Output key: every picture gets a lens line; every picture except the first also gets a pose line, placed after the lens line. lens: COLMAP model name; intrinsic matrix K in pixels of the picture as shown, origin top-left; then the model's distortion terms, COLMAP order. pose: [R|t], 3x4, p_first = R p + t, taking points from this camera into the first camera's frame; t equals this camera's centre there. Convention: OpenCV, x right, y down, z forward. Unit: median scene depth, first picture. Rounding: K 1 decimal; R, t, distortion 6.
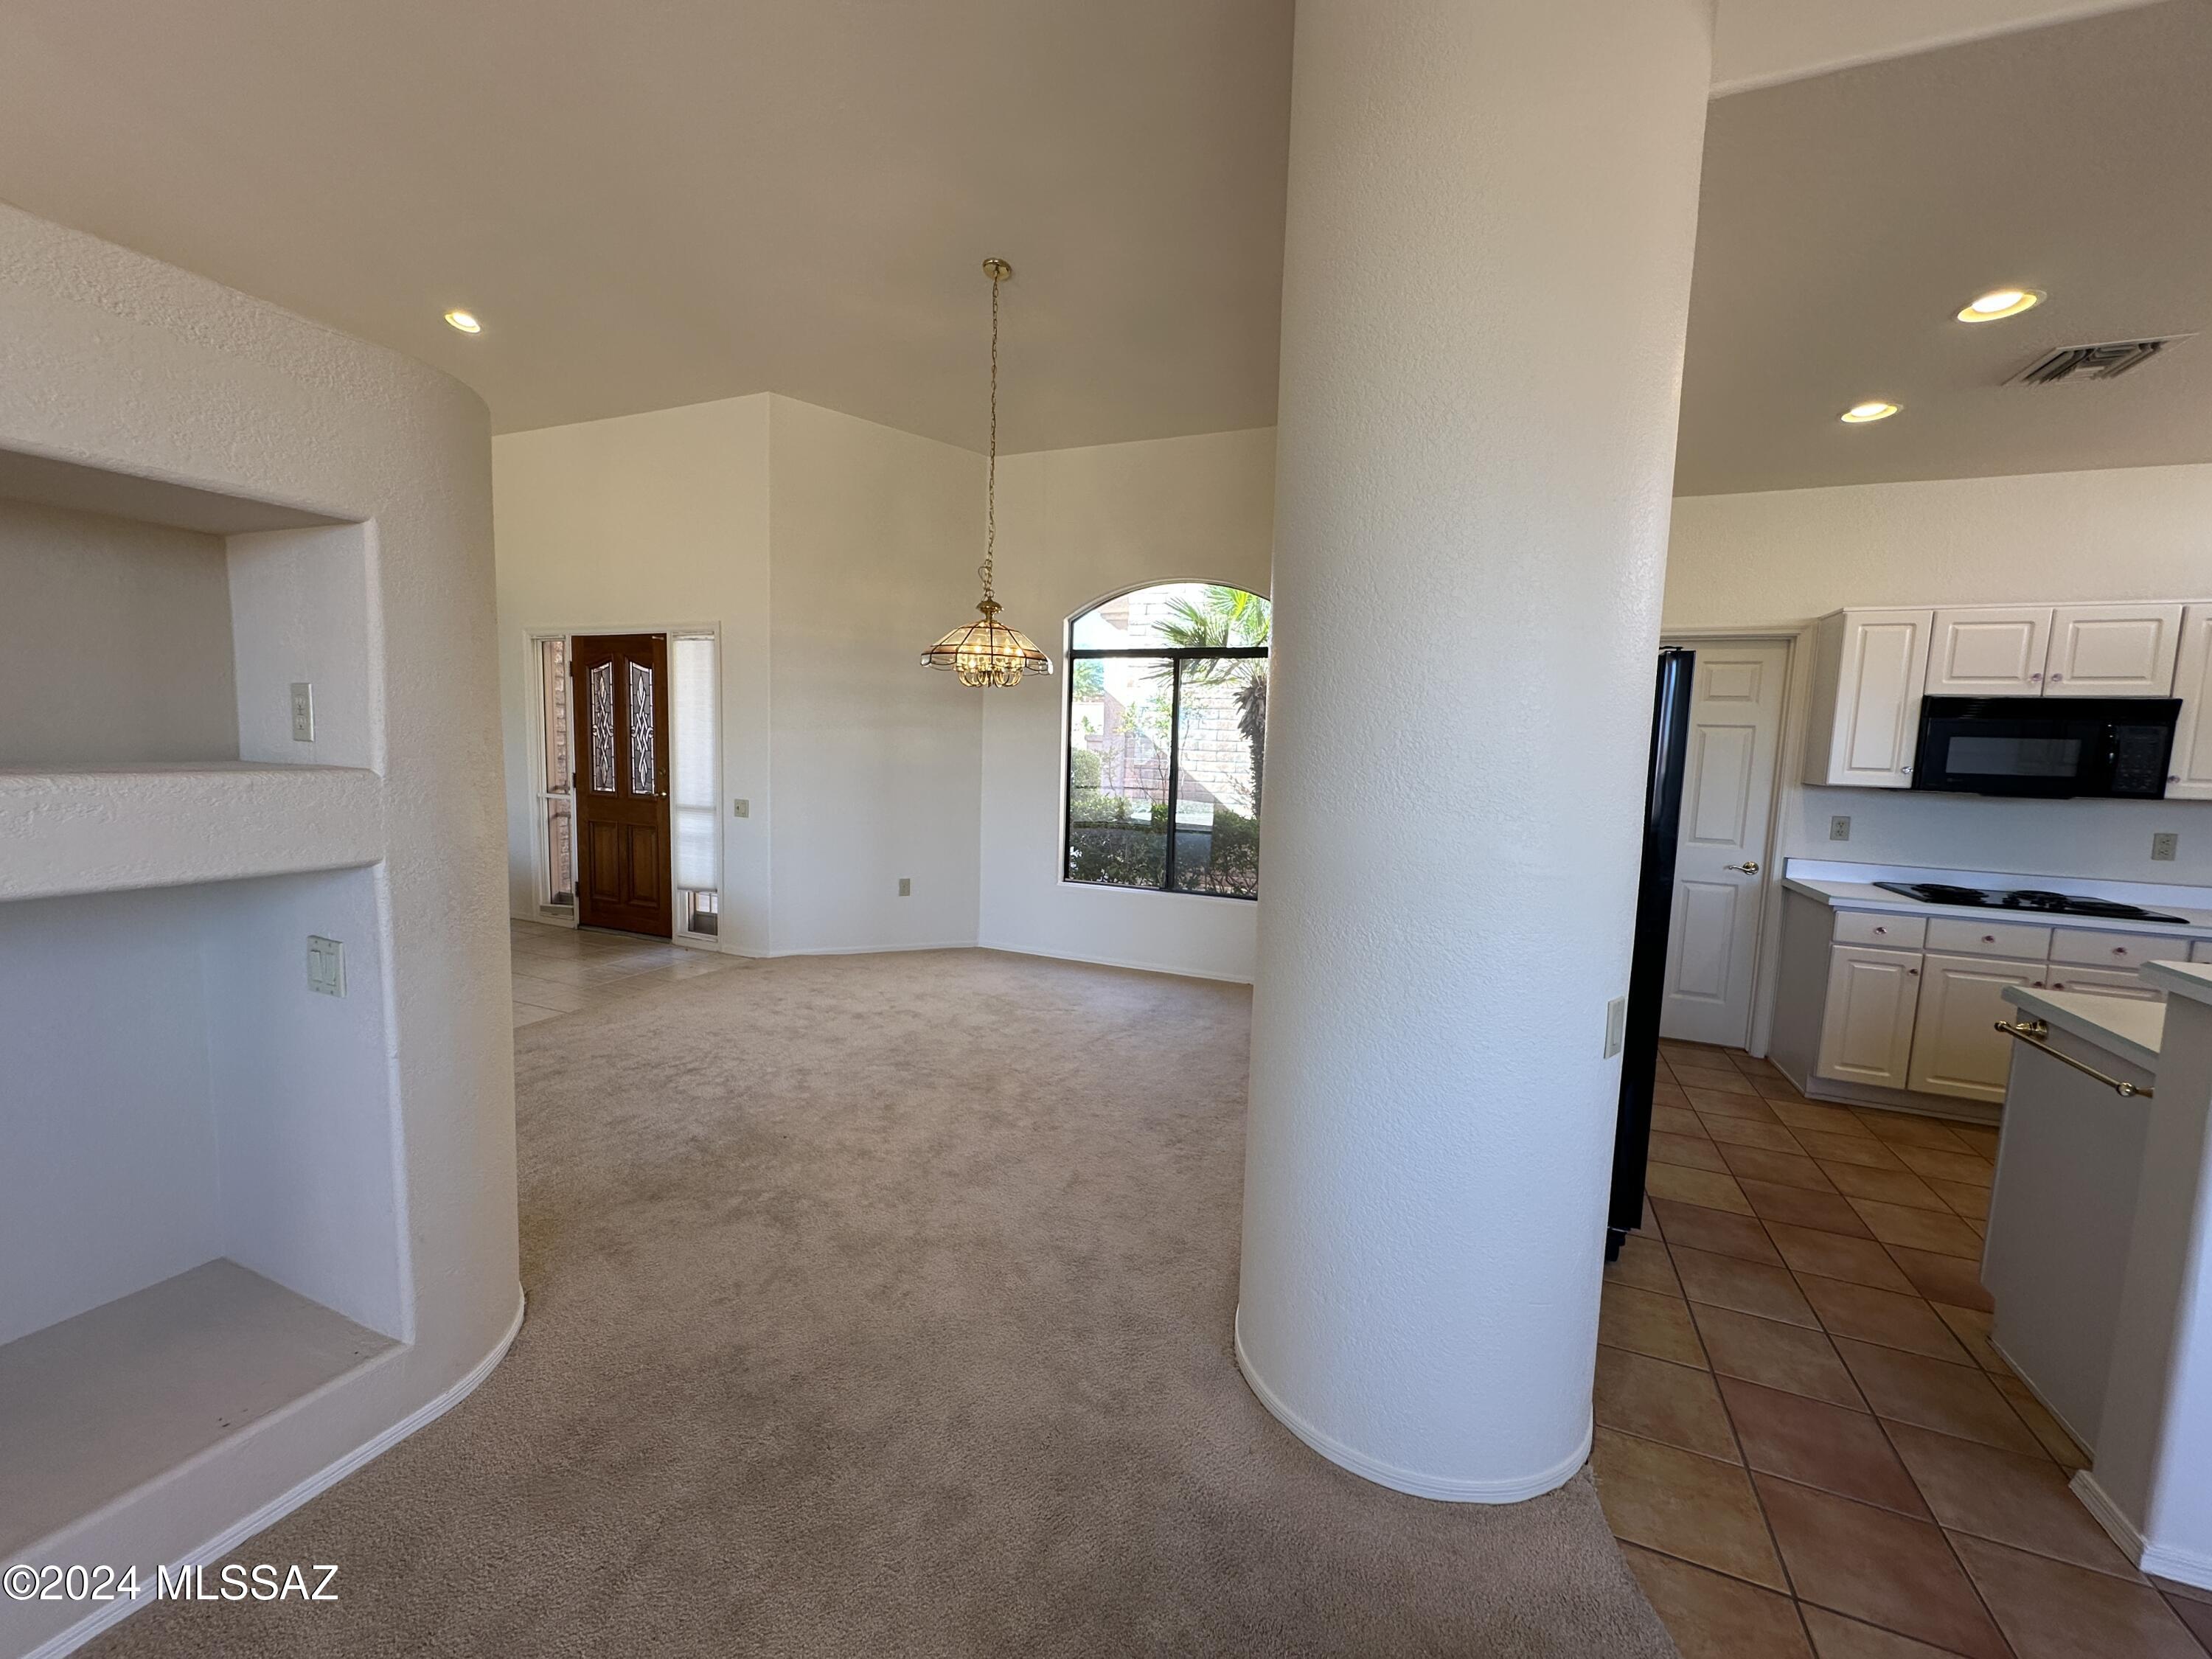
lens RADIAL K [[879.4, 0, 1104.8], [0, 879.4, 829.0], [0, 0, 1]] dist [-0.002726, 0.001050]
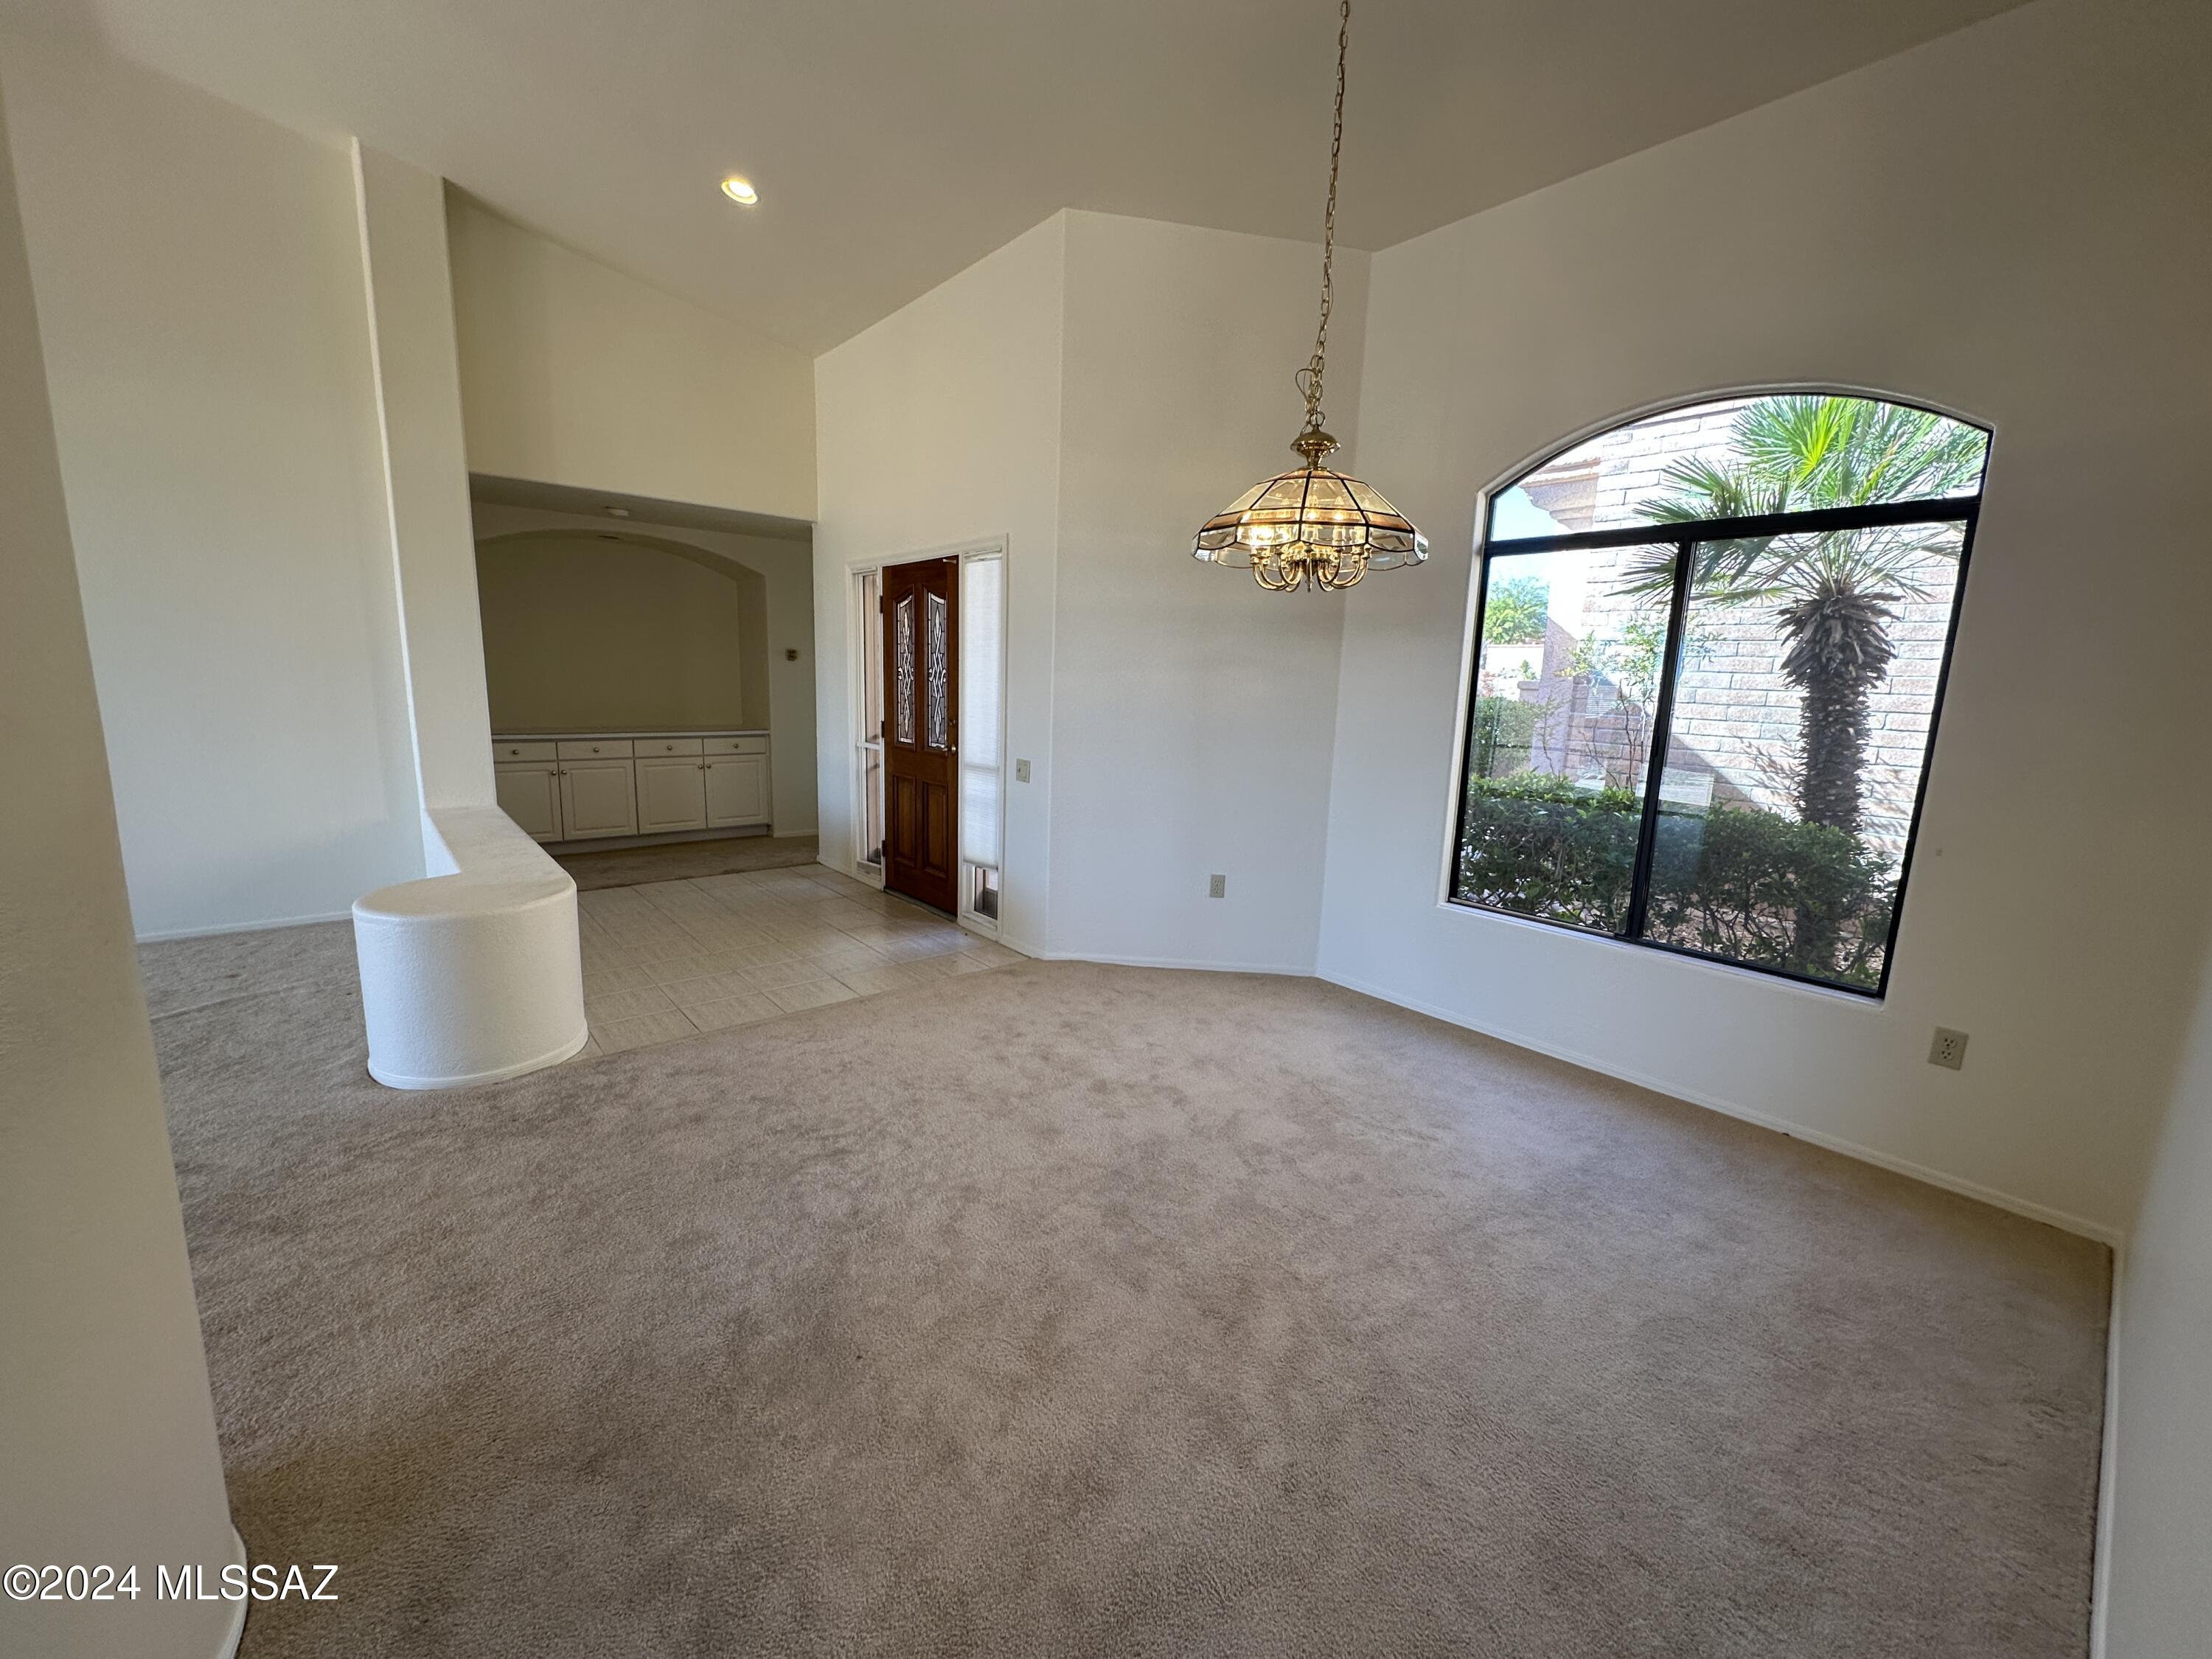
lens RADIAL K [[879.4, 0, 1103.5], [0, 879.4, 828.6], [0, 0, 1]] dist [-0.002726, 0.001050]
pose [[0.893693, 0.074655, -0.442425, 0.012810], [-0.048979, 0.996400, 0.069195, -0.037046], [0.445998, -0.040169, 0.894132, 0.387753]]
